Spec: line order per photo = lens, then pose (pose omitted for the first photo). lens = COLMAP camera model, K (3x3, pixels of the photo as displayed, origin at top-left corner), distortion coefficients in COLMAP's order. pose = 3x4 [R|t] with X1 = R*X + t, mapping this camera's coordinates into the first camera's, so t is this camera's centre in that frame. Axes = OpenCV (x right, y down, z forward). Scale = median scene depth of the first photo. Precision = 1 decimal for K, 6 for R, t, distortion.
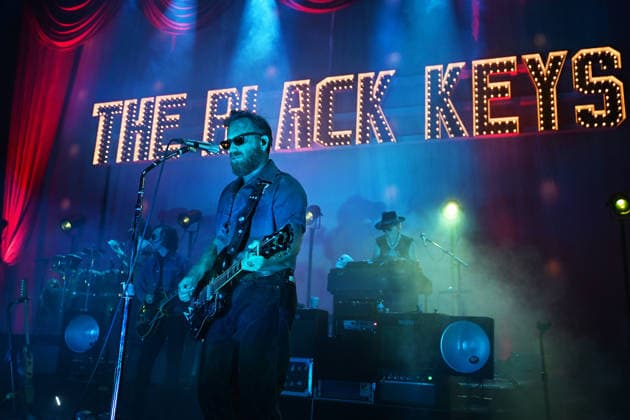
lens RADIAL K [[676.2, 0, 325.4], [0, 676.2, 192.8], [0, 0, 1]] dist [0.006989, 0.000000]
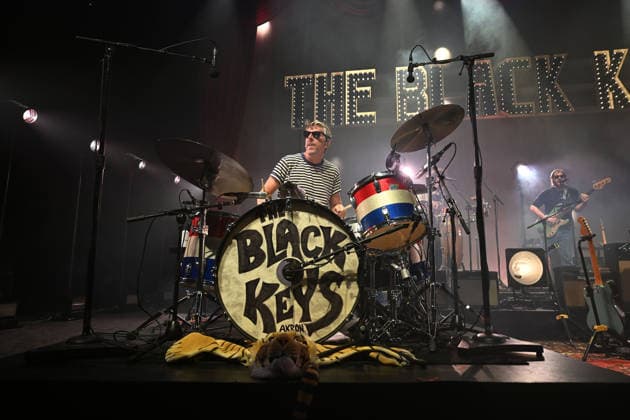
lens RADIAL K [[480.1, 0, 292.5], [0, 480.1, 200.3], [0, 0, 1]] dist [0.002310, 0.002980]
pose [[0.984166, -0.010096, 0.176960, -0.493246], [-0.002236, 0.997590, 0.069352, 0.025238], [-0.177234, -0.068649, 0.981772, 0.175749]]
